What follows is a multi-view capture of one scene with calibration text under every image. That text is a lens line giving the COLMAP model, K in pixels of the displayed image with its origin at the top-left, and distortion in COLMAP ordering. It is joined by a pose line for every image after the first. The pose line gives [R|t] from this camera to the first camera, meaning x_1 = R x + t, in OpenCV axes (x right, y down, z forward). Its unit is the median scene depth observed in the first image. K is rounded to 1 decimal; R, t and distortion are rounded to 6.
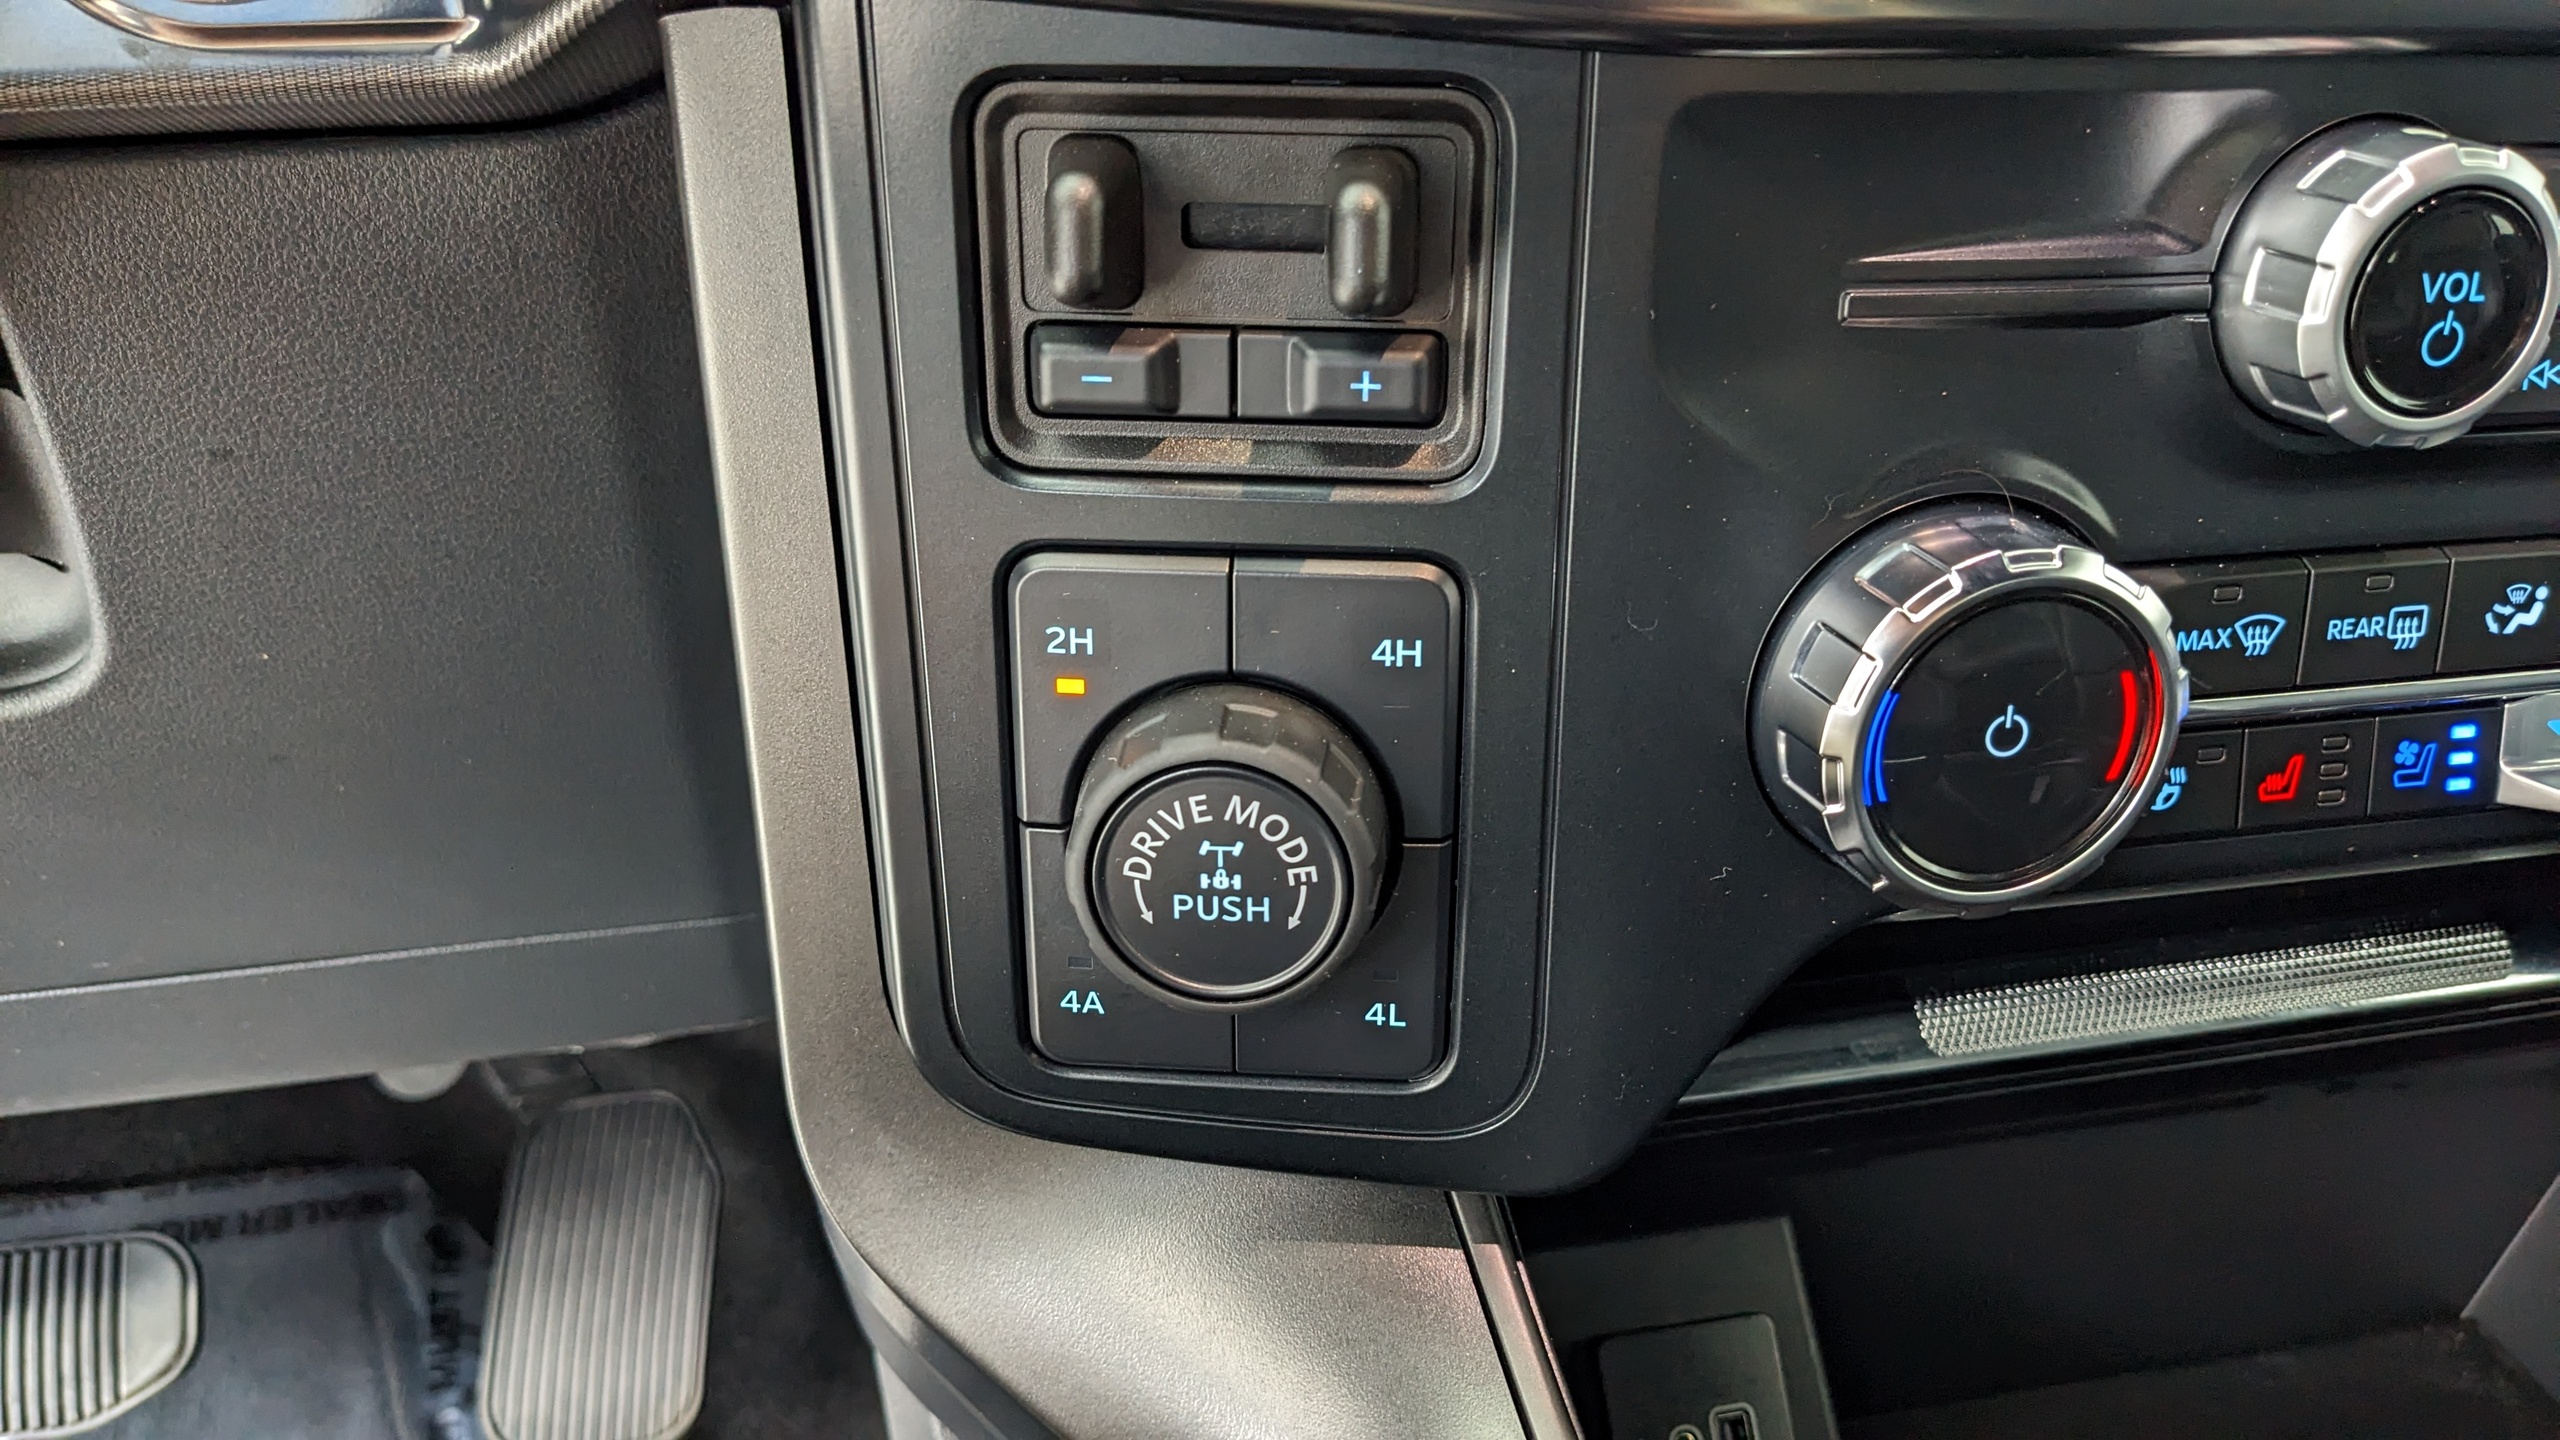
lens RADIAL K [[2058.6, 0, 1260.6], [0, 2058.6, 720.9], [0, 0, 1]] dist [0.041725, -0.086402]
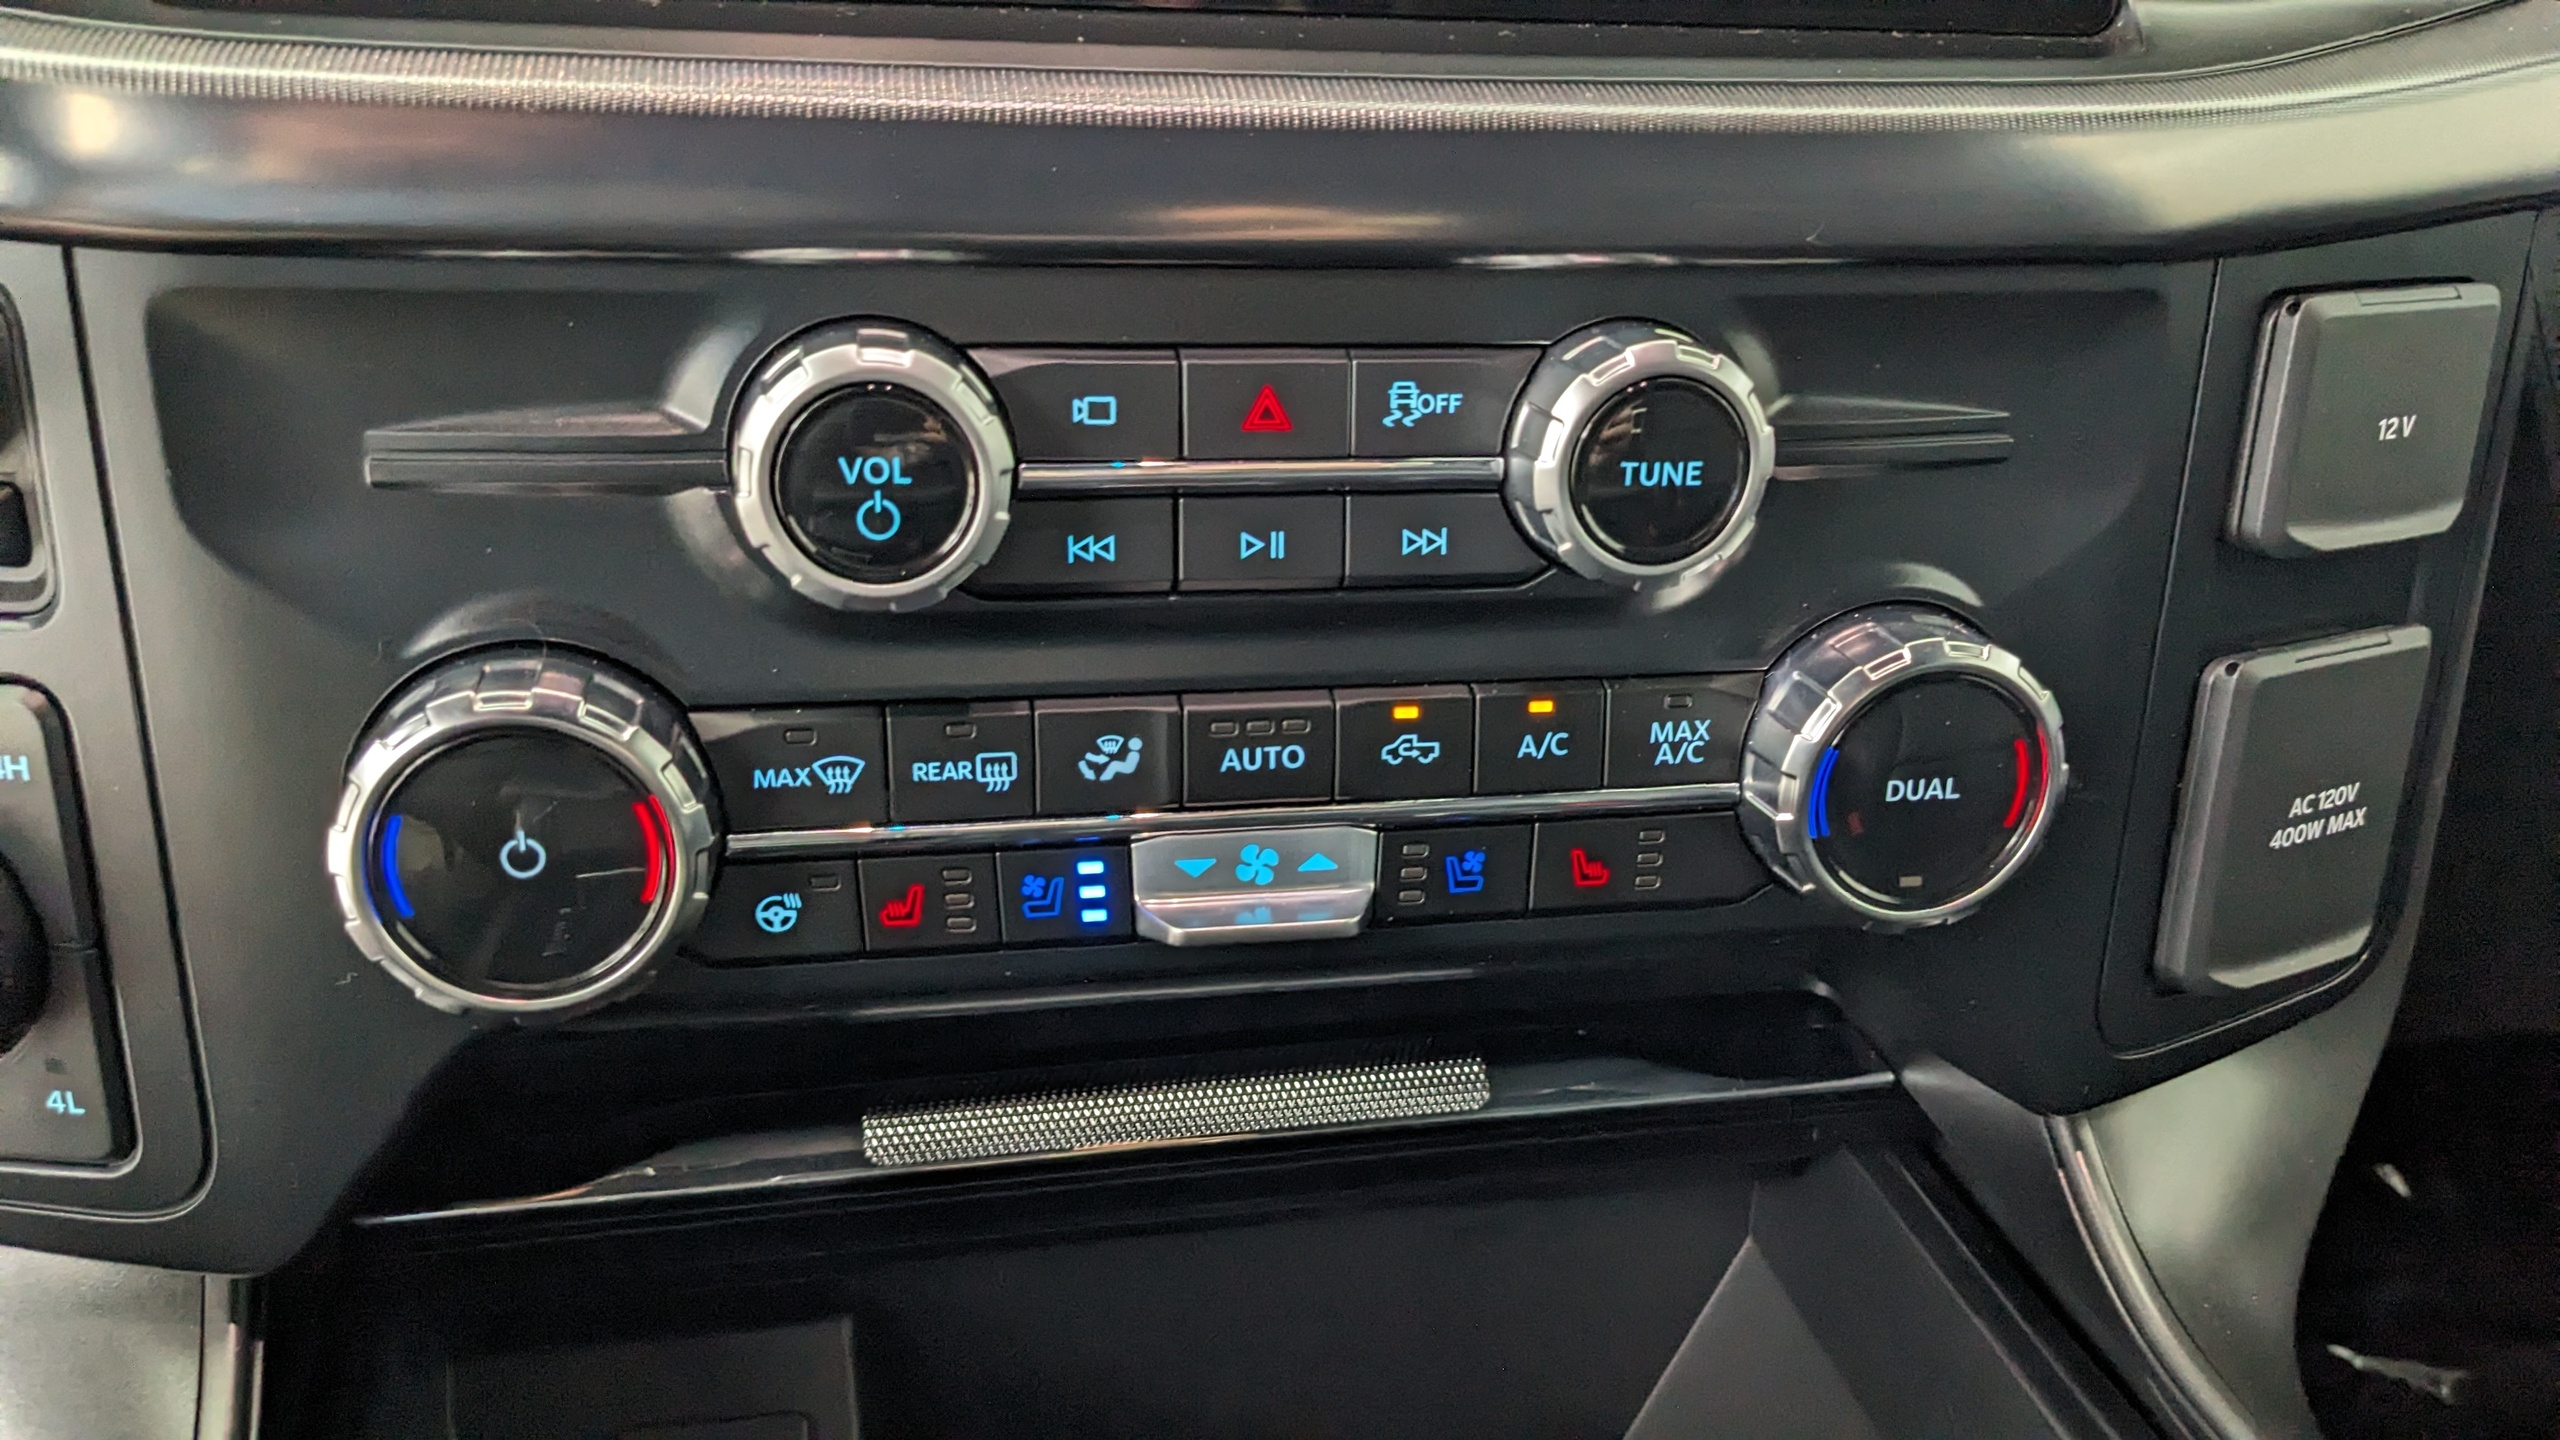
lens RADIAL K [[2058.6, 0, 1264.3], [0, 2058.6, 717.0], [0, 0, 1]] dist [0.041725, -0.086402]
pose [[0.999540, 0.028967, 0.008993, 0.689857], [-0.028350, 0.997640, -0.062537, -0.009638], [-0.010783, 0.062253, 0.998002, -0.105626]]
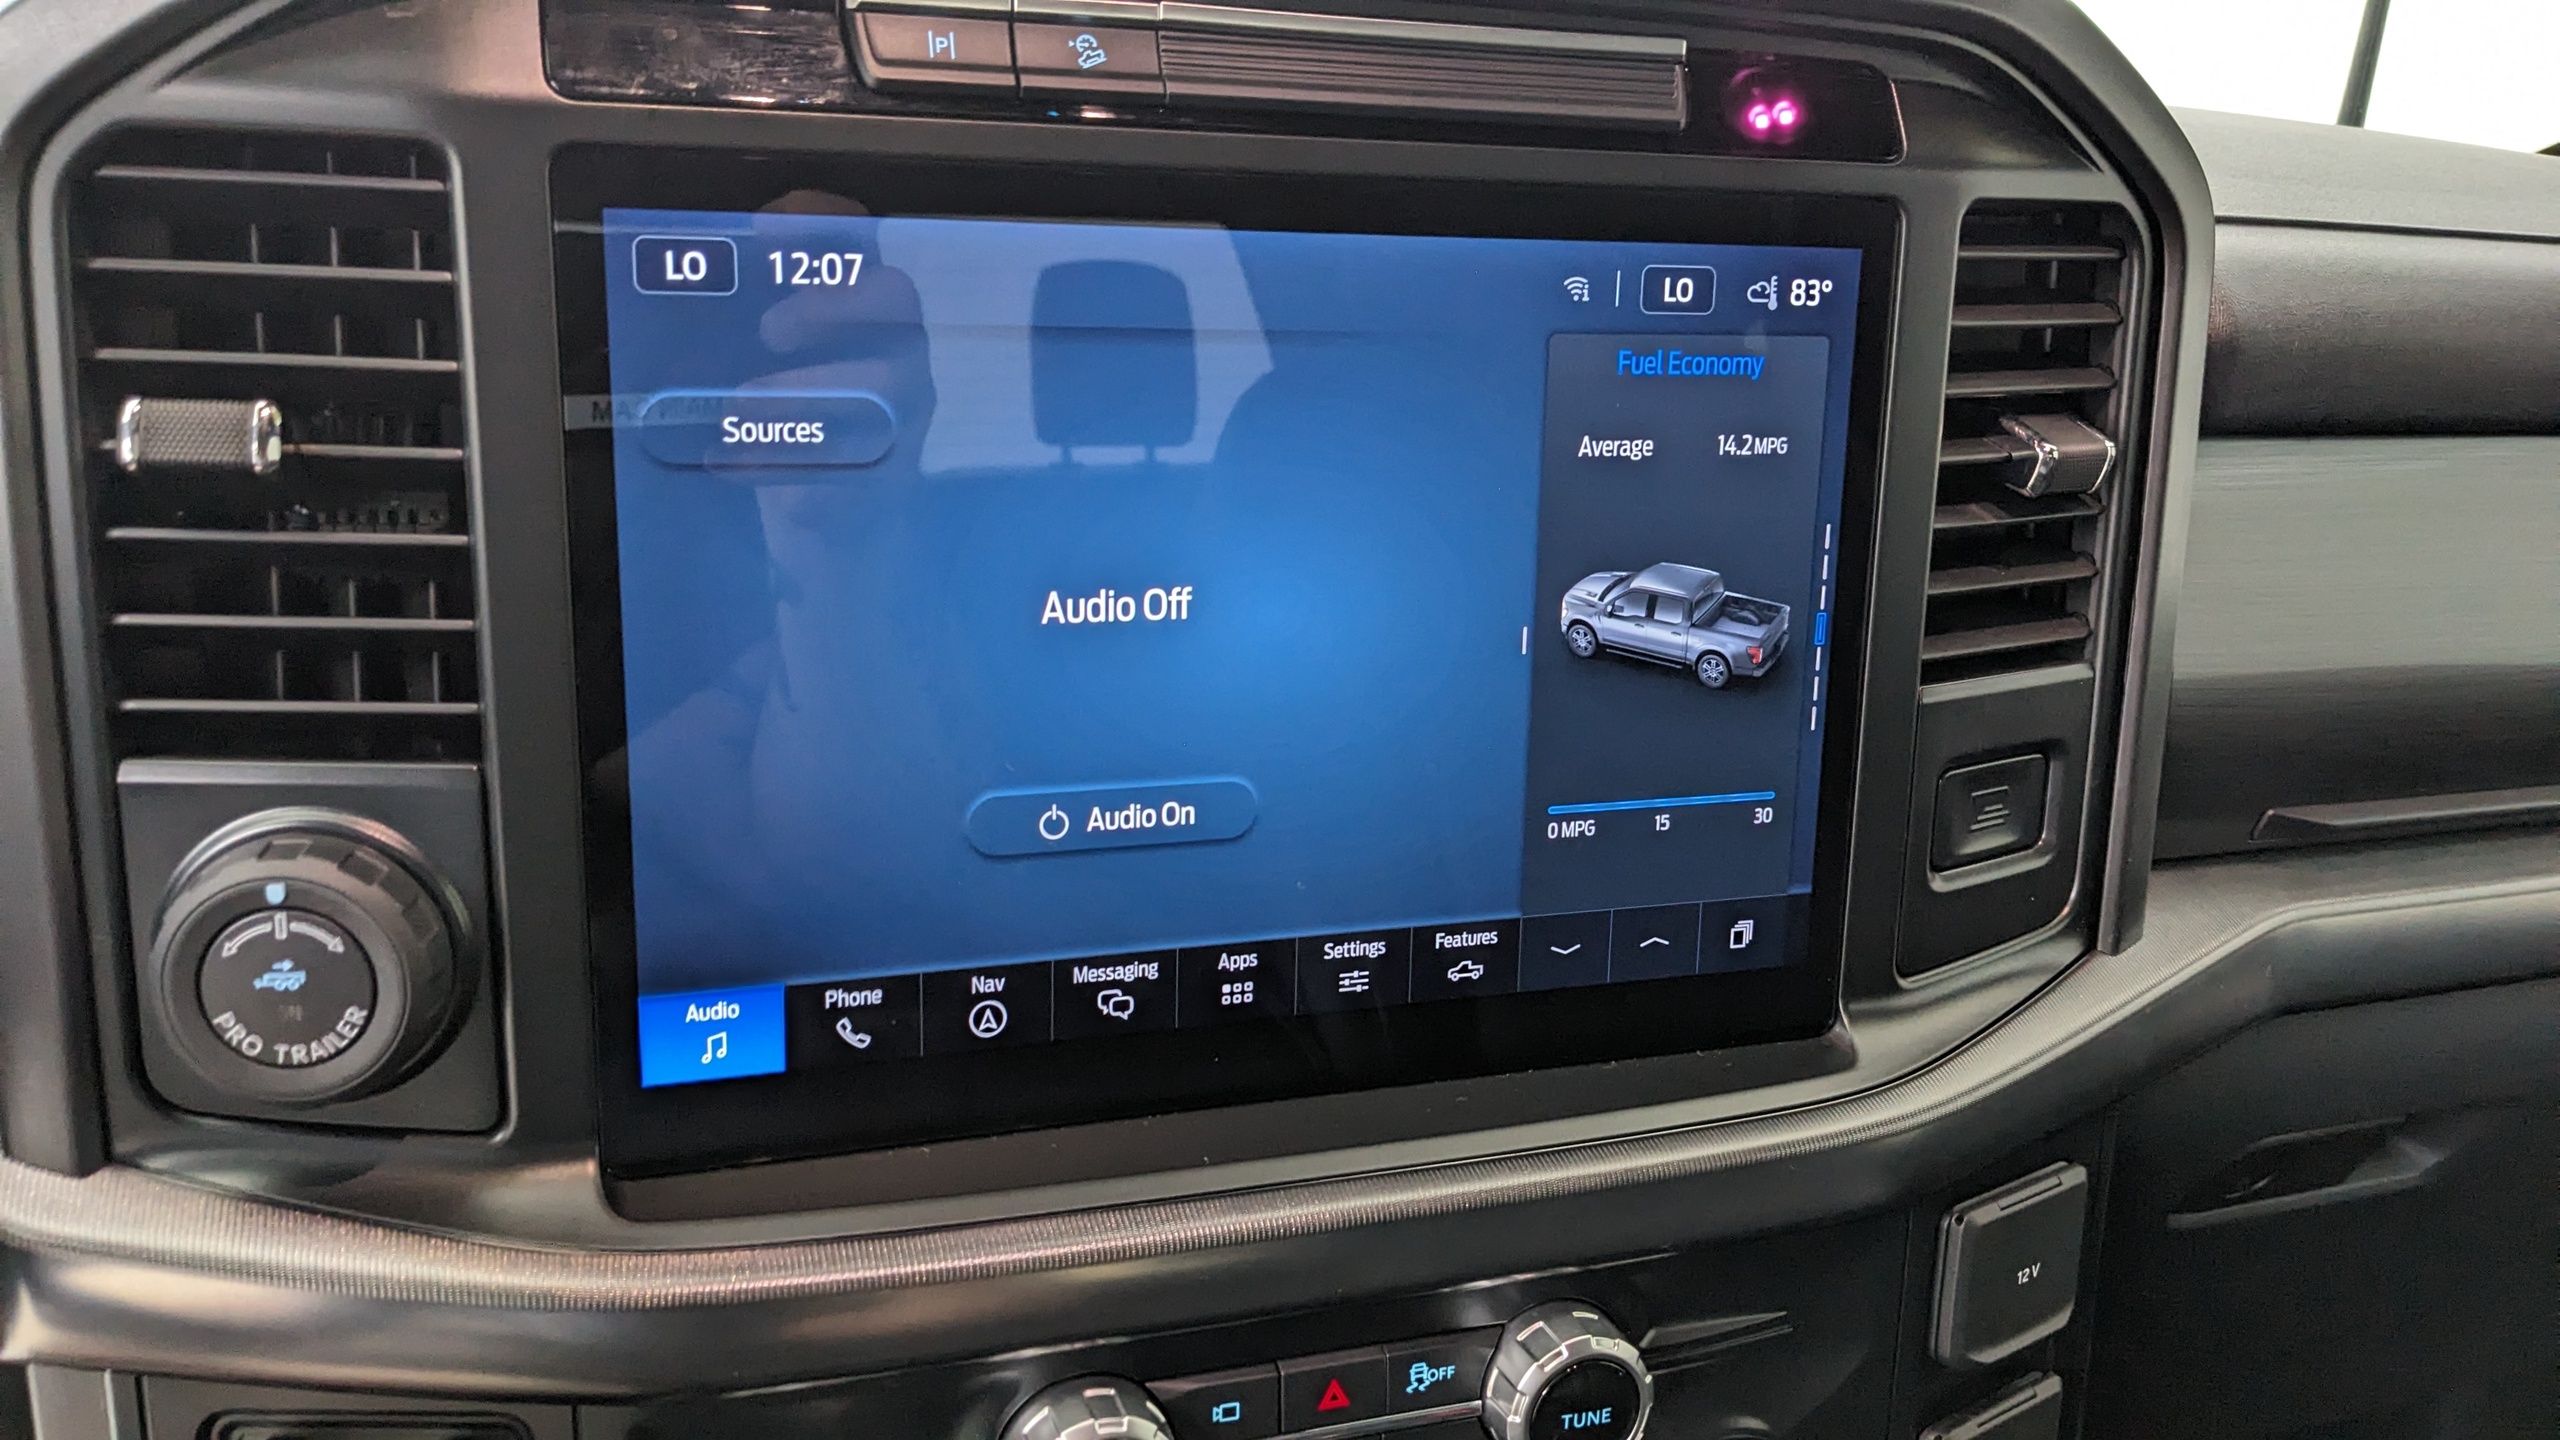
lens RADIAL K [[2025.5, 0, 1262.7], [0, 2025.5, 729.3], [0, 0, 1]] dist [0.007816, 0.014060]
pose [[0.989913, -0.000945, 0.141674, 0.412283], [0.023851, 0.986817, -0.160075, -0.501878], [-0.139655, 0.161839, 0.976885, -0.696850]]
